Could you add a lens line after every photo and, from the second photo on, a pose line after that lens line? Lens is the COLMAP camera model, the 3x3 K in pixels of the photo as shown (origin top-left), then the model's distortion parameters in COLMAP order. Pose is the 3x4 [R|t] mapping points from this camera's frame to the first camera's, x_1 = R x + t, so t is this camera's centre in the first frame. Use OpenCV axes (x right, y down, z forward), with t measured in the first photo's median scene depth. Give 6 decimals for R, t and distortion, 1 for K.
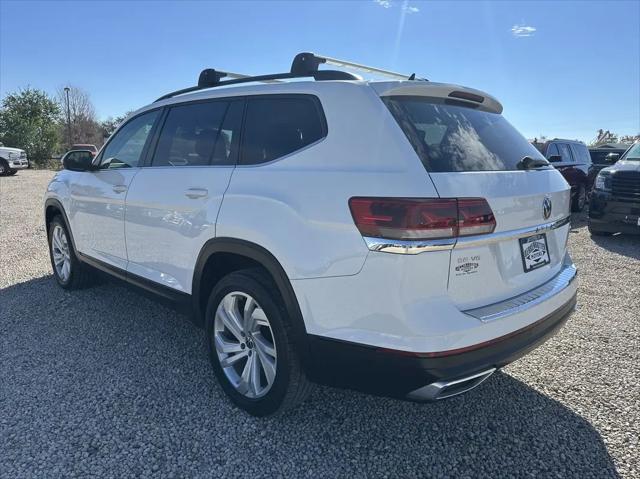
lens RADIAL K [[431.6, 0, 316.4], [0, 431.6, 242.6], [0, 0, 1]] dist [0.142147, -0.200672]
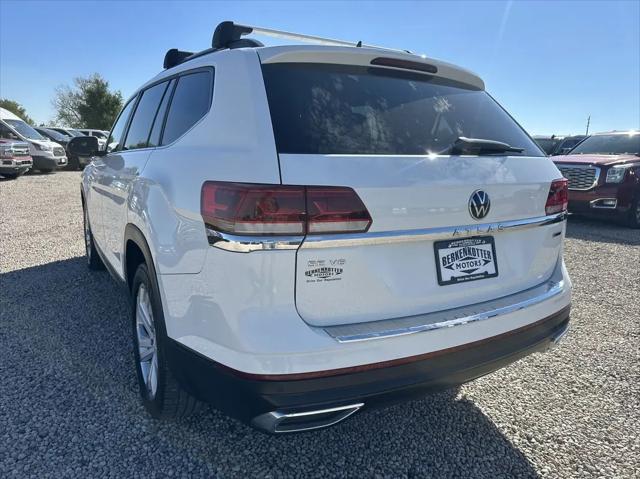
lens RADIAL K [[431.6, 0, 316.4], [0, 431.6, 242.6], [0, 0, 1]] dist [0.142147, -0.200672]
pose [[0.971233, 0.055417, -0.231593, 0.497889], [-0.053020, 0.998456, 0.016565, -0.011033], [0.232154, -0.003810, 0.972672, 0.218853]]
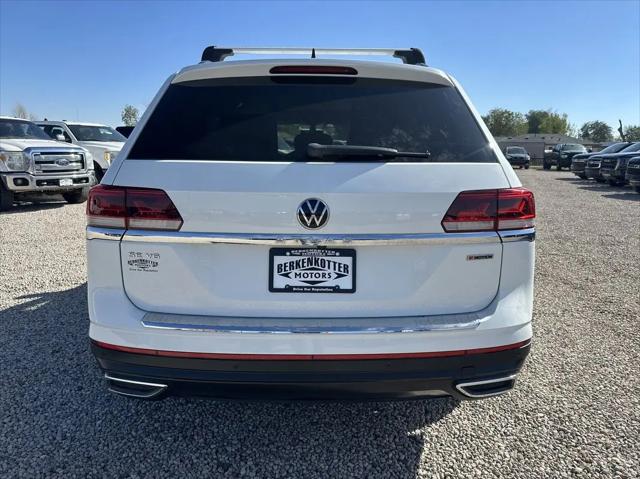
lens RADIAL K [[431.6, 0, 316.4], [0, 431.6, 242.6], [0, 0, 1]] dist [0.142147, -0.200672]
pose [[0.723138, 0.130537, -0.678257, 1.196230], [-0.126985, 0.990366, 0.055218, -0.082507], [0.678931, 0.046199, 0.732747, 0.554872]]
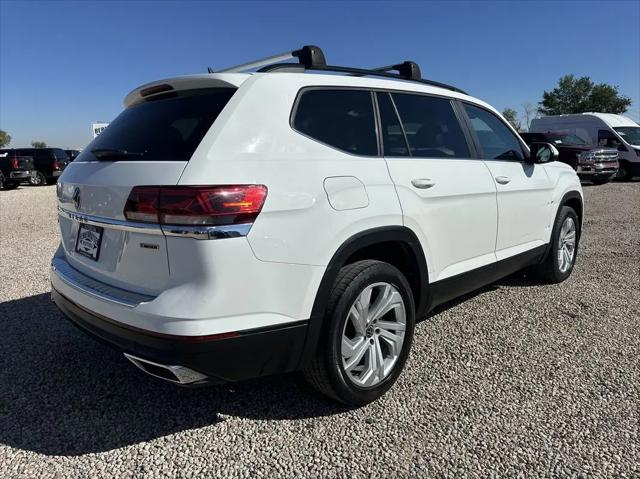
lens RADIAL K [[431.6, 0, 316.4], [0, 431.6, 242.6], [0, 0, 1]] dist [0.142147, -0.200672]
pose [[0.002124, 0.173880, -0.984765, 1.816057], [-0.169894, 0.970513, 0.170997, -0.290305], [0.985460, 0.166942, 0.031602, 1.792504]]
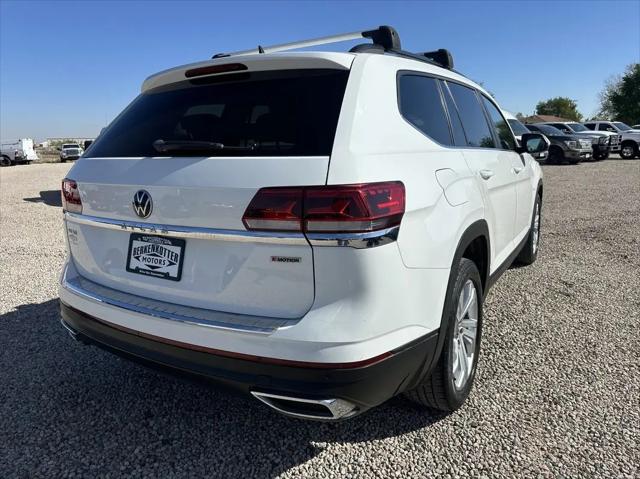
lens RADIAL K [[431.6, 0, 316.4], [0, 431.6, 242.6], [0, 0, 1]] dist [0.142147, -0.200672]
pose [[0.250478, 0.183988, -0.950478, 1.620020], [-0.153348, 0.976921, 0.148695, -0.208583], [0.955900, 0.108509, 0.272912, 1.278070]]
